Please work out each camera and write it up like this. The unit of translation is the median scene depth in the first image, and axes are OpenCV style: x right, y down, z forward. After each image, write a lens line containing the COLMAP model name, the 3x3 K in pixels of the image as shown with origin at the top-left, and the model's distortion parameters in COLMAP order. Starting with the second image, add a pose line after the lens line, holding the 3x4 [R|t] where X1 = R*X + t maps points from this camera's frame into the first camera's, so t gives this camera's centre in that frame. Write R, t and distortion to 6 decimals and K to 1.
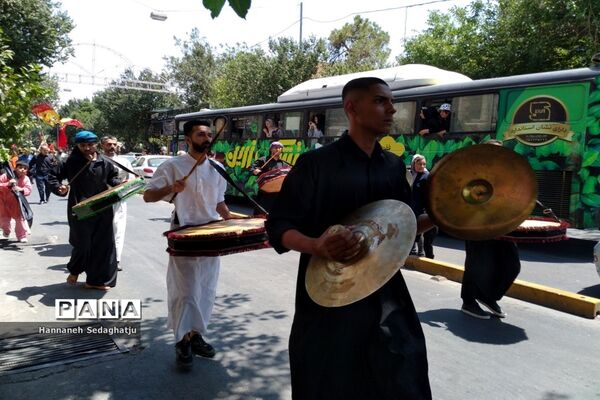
lens RADIAL K [[463.9, 0, 322.9], [0, 463.9, 198.5], [0, 0, 1]] dist [0.039560, -0.056730]
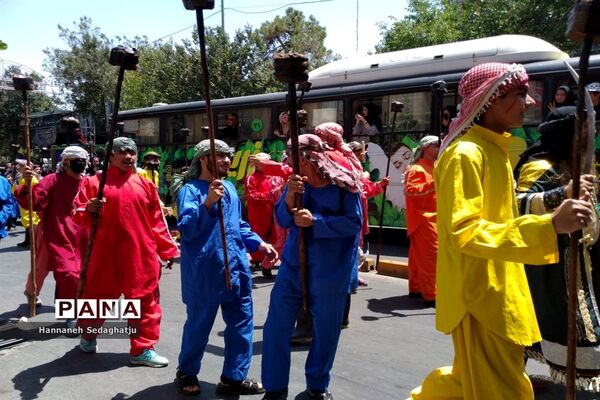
lens RADIAL K [[463.9, 0, 322.9], [0, 463.9, 198.5], [0, 0, 1]] dist [0.039560, -0.056730]
pose [[0.970296, -0.044368, 0.237817, -0.222935], [0.048138, 0.998790, -0.010068, -0.022182], [-0.237082, 0.021217, 0.971258, 0.256142]]
